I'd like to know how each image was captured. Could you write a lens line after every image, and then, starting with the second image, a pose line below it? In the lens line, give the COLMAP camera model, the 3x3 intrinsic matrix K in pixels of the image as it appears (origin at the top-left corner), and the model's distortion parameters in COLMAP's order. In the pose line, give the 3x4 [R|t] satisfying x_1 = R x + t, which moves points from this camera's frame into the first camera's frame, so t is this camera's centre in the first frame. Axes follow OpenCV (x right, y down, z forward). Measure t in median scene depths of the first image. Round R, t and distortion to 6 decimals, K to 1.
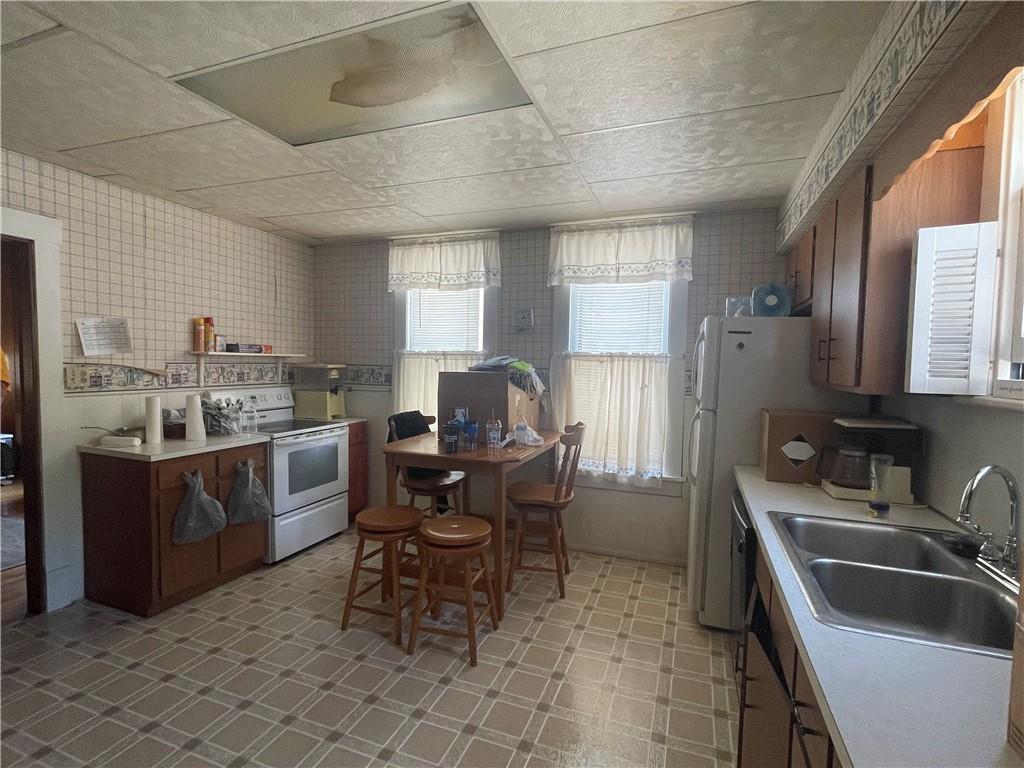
lens RADIAL K [[495.3, 0, 507.1], [0, 495.3, 388.9], [0, 0, 1]] dist [-0.000413, 0.000211]
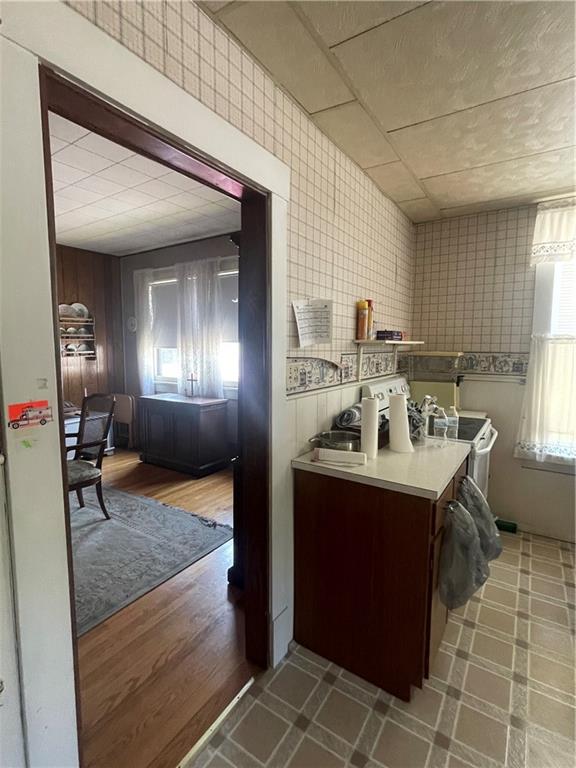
lens RADIAL K [[371.4, 0, 291.1], [0, 371.4, 380.6], [0, 0, 1]] dist [-0.000413, 0.000211]
pose [[0.976367, 0.003202, -0.216096, -0.641927], [0.005215, 0.999250, 0.038373, -0.032630], [0.216057, -0.038593, 0.975618, 0.361729]]
